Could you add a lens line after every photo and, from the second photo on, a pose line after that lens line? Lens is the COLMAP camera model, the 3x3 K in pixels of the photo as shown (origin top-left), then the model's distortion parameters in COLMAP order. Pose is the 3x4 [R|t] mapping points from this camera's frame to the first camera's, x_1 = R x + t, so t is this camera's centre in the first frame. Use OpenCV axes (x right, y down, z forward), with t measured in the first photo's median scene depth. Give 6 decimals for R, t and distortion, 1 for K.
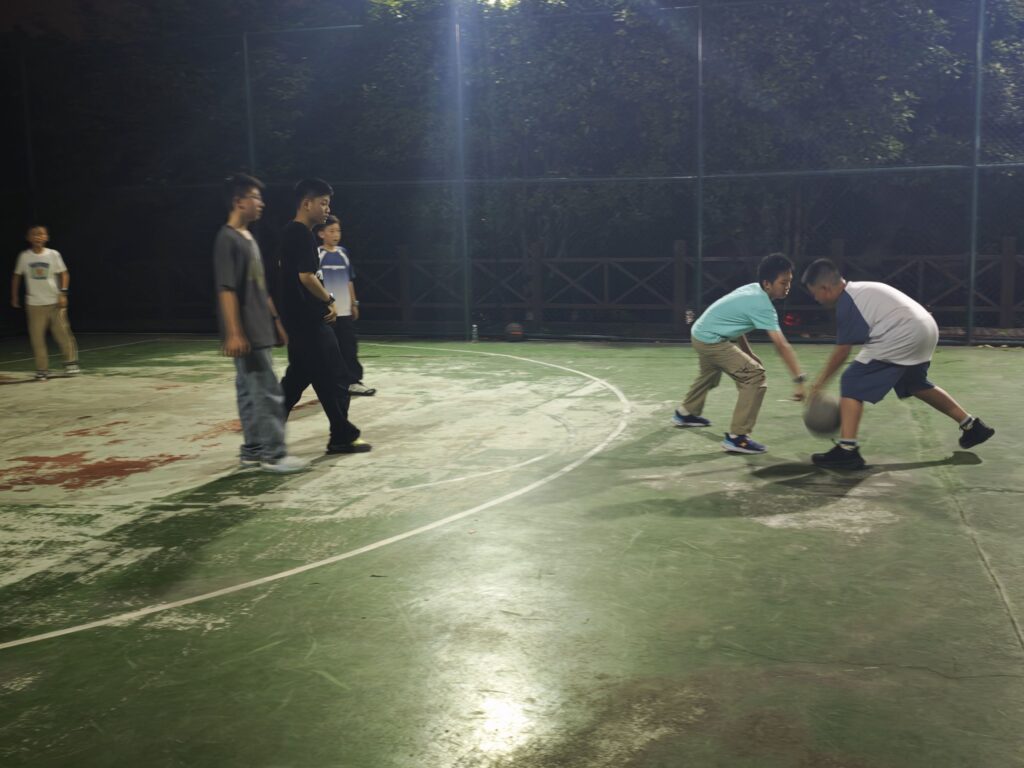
lens RADIAL K [[1119.9, 0, 547.7], [0, 1119.9, 385.8], [0, 0, 1]] dist [0.096641, -0.291103]
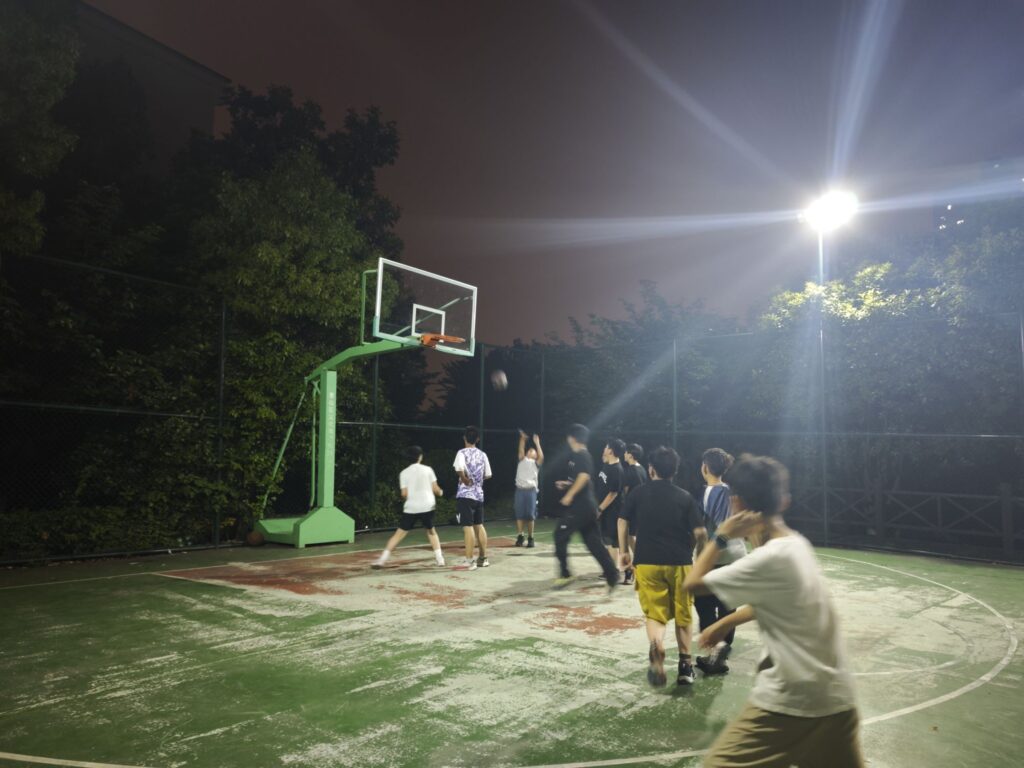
lens RADIAL K [[709.4, 0, 512.0], [0, 709.4, 384.0], [0, 0, 1]] dist [-0.010705, 0.000624]
pose [[0.910536, 0.001371, -0.413428, -0.139069], [-0.099139, 0.971542, -0.215123, -0.020480], [0.401368, 0.236864, 0.884760, 0.051528]]
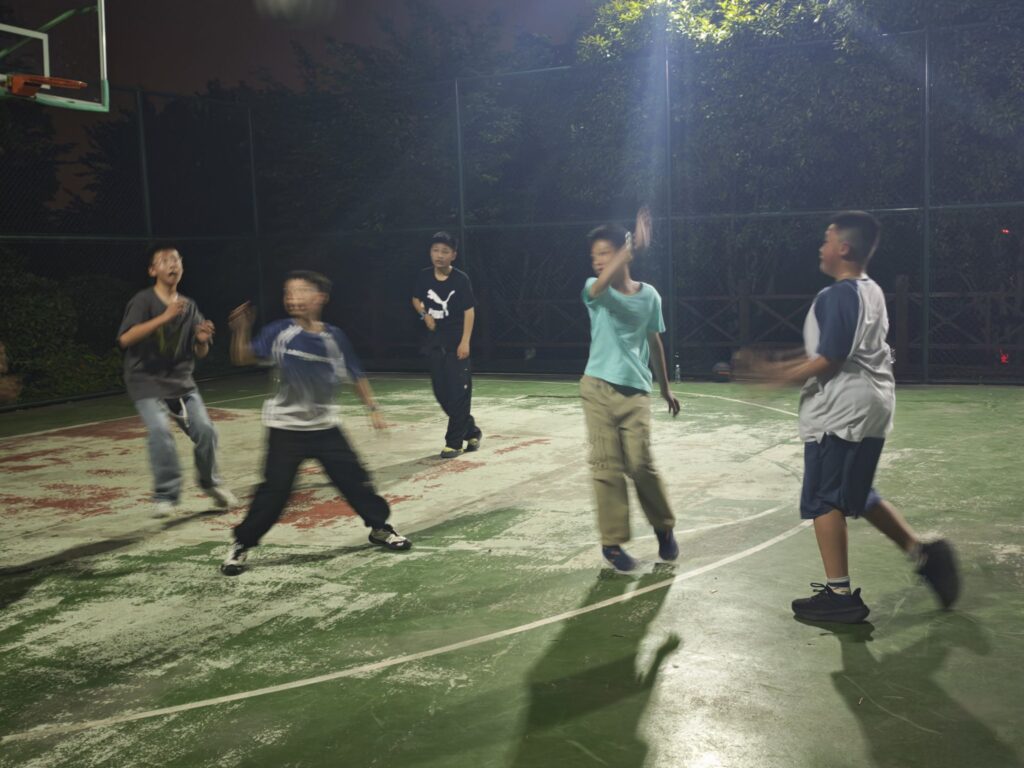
lens RADIAL K [[1117.7, 0, 528.9], [0, 1117.7, 381.7], [0, 0, 1]] dist [0.132198, -0.413223]
pose [[0.983950, 0.005962, -0.178343, -0.045173], [-0.012330, 0.999324, -0.034624, -0.008486], [0.178016, 0.036267, 0.983359, 0.037330]]
